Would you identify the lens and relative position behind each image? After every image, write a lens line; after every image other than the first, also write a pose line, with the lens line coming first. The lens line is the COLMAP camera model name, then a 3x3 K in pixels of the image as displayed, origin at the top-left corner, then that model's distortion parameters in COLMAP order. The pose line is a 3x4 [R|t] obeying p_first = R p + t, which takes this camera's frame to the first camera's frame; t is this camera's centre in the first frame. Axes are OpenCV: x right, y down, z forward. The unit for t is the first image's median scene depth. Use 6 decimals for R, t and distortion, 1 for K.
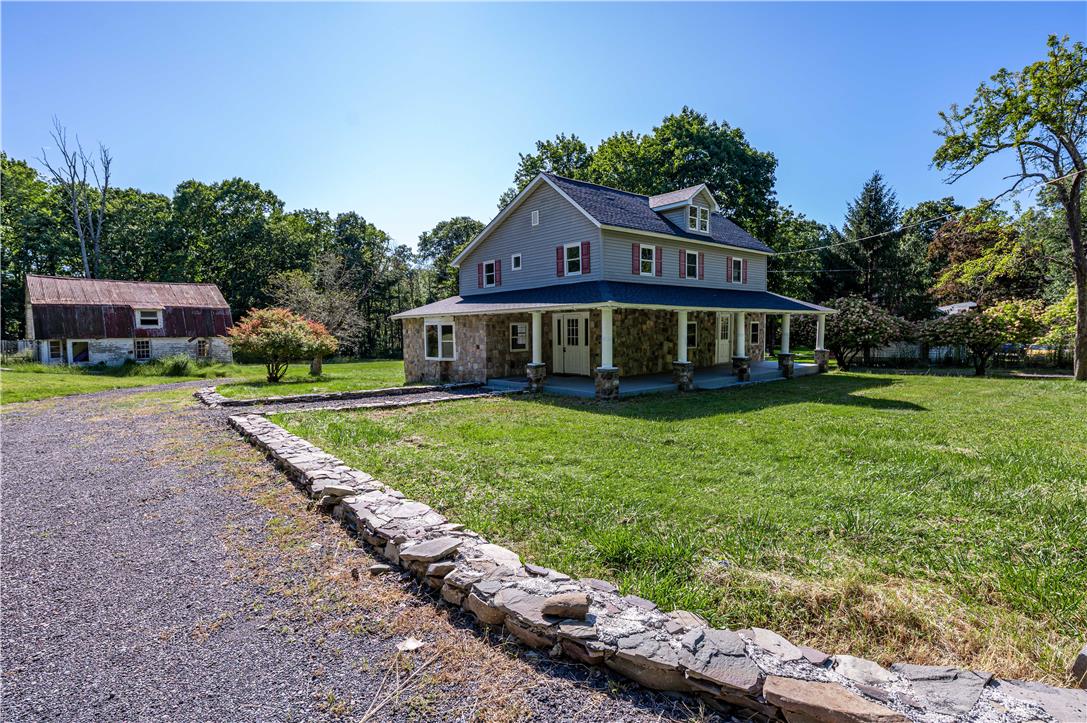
lens RADIAL K [[502.3, 0, 543.5], [0, 502.3, 361.5], [0, 0, 1]] dist [0.001092, 0.000680]
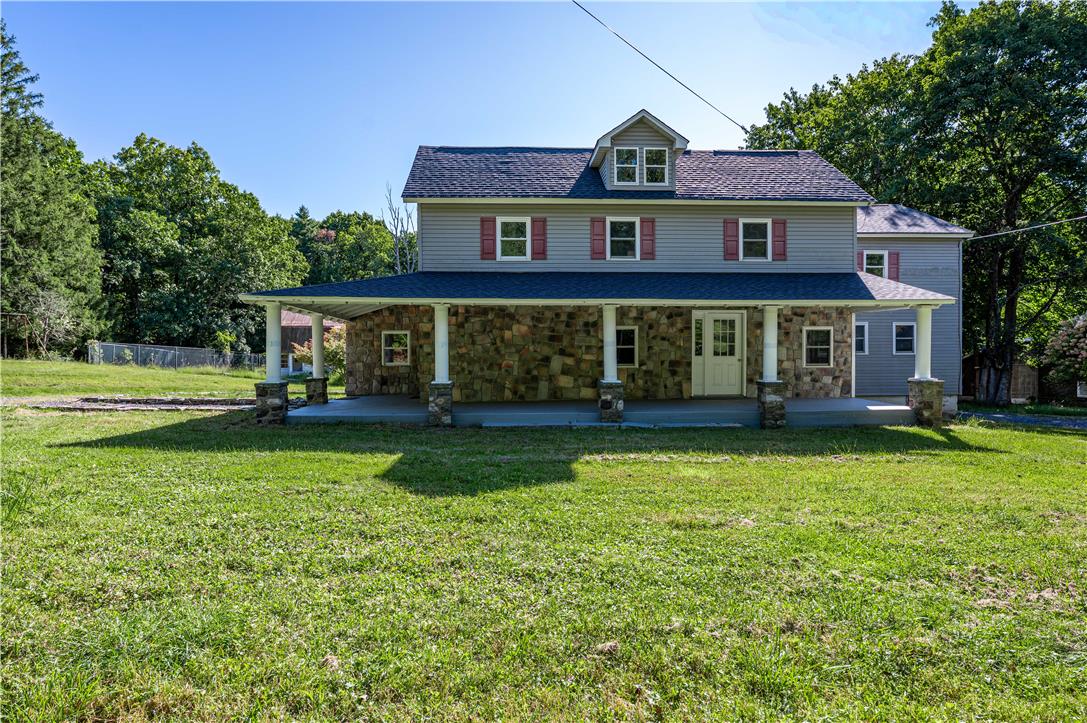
lens RADIAL K [[560.1, 0, 543.5], [0, 560.1, 361.5], [0, 0, 1]] dist [-0.000274, 0.000131]
pose [[0.803467, 0.015645, -0.595143, 0.687301], [-0.045953, 0.998302, -0.035795, -0.004539], [0.593573, 0.056109, 0.802822, 0.396961]]
